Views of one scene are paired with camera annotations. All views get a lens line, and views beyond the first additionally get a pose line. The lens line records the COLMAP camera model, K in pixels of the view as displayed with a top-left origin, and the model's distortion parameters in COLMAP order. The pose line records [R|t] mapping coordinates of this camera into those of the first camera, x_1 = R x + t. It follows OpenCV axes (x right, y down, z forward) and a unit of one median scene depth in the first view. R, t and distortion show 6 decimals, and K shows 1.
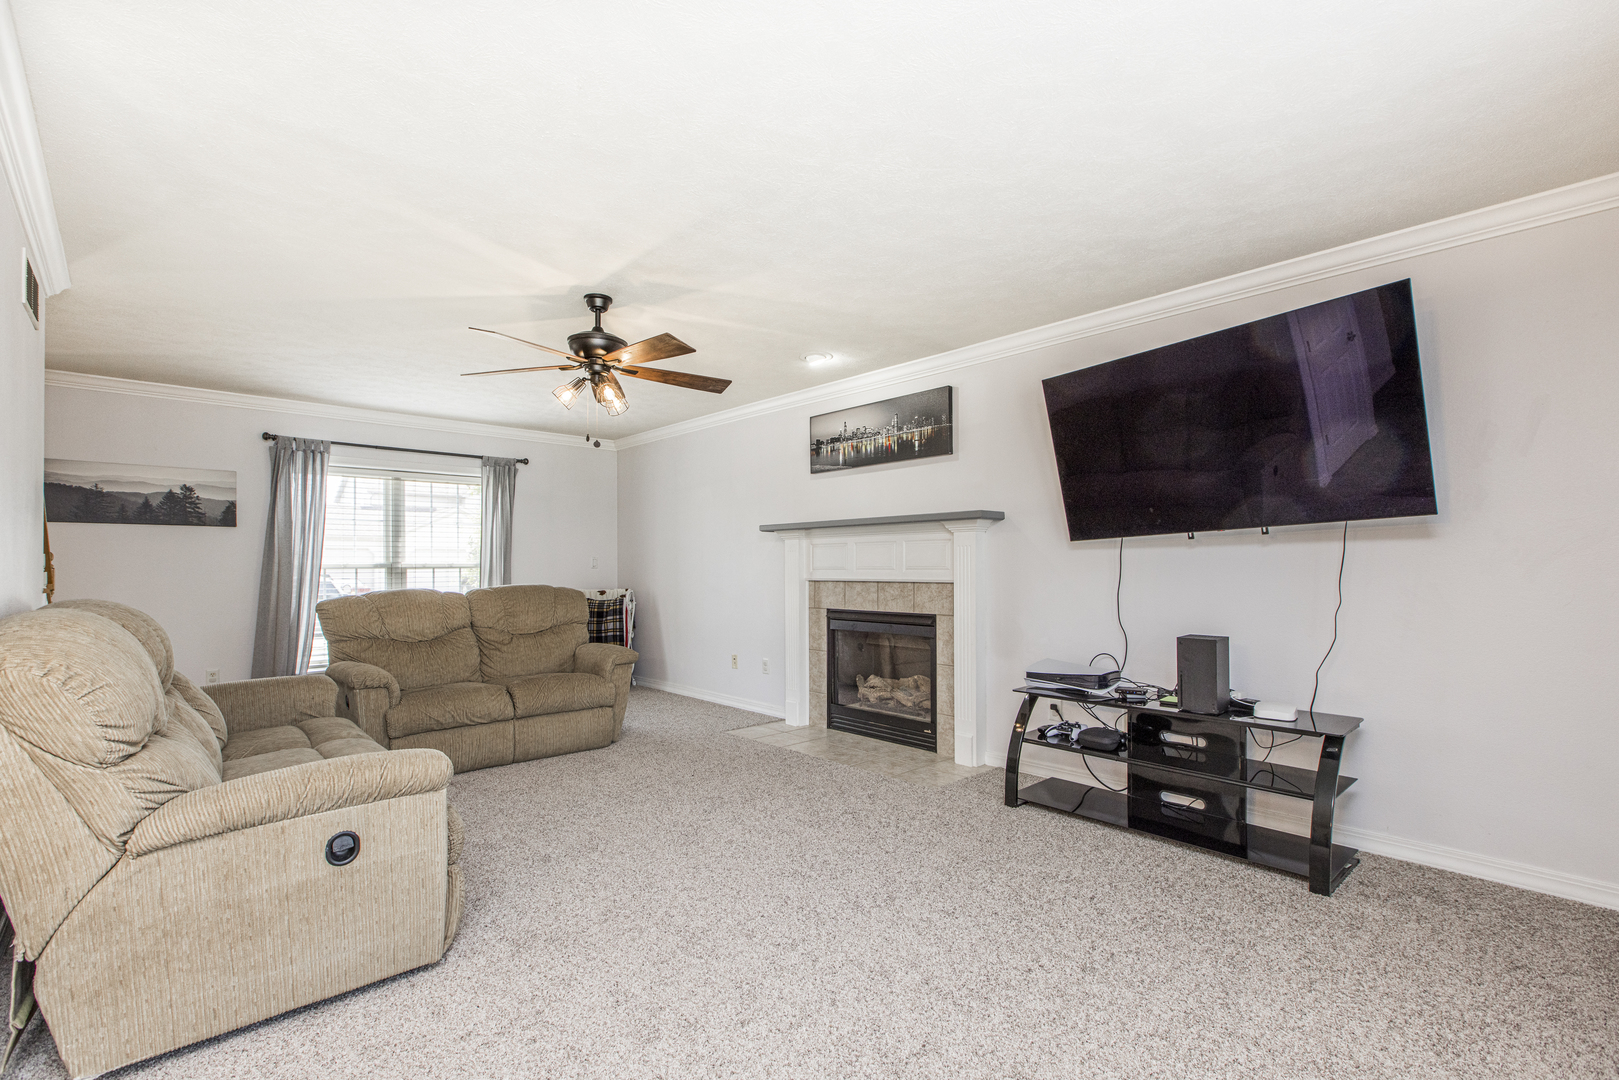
lens RADIAL K [[714.1, 0, 811.9], [0, 714.1, 543.9], [0, 0, 1]] dist [-0.000689, 0.001118]
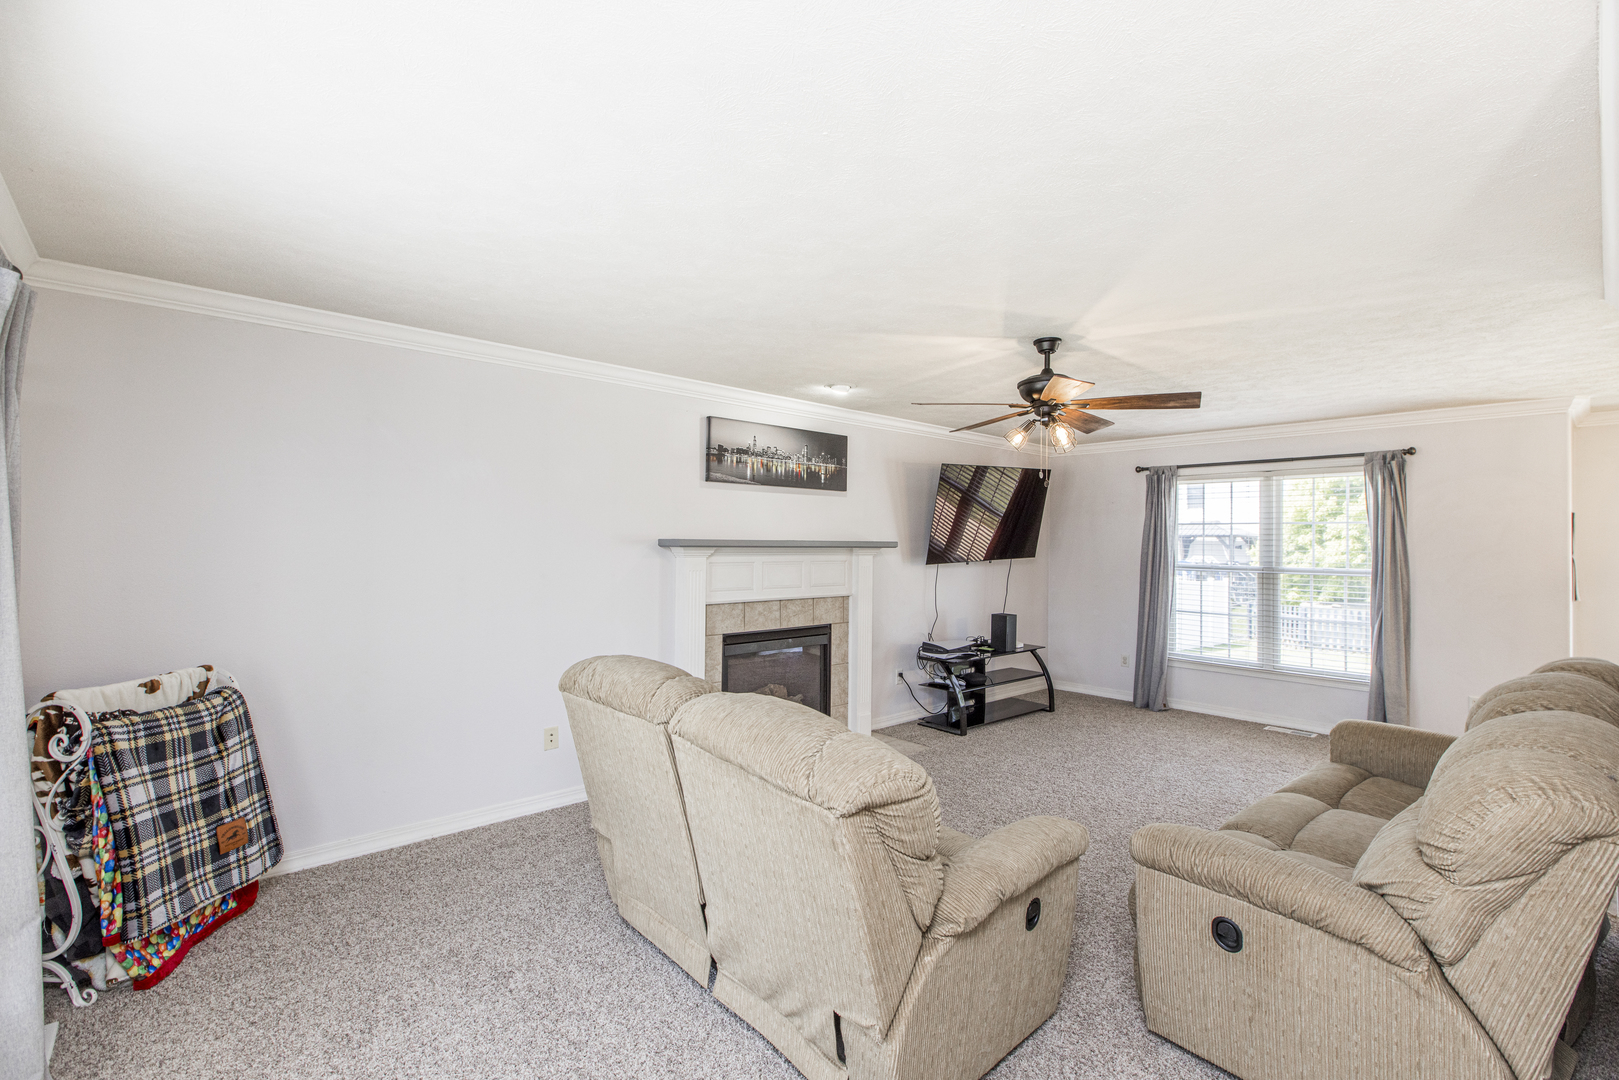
lens RADIAL K [[714.1, 0, 811.9], [0, 714.1, 543.9], [0, 0, 1]] dist [-0.000689, 0.001118]
pose [[0.030348, 0.011022, 0.999479, -0.929027], [-0.030446, 0.999485, -0.010097, -0.019072], [-0.999076, -0.030123, 0.030668, 0.911233]]
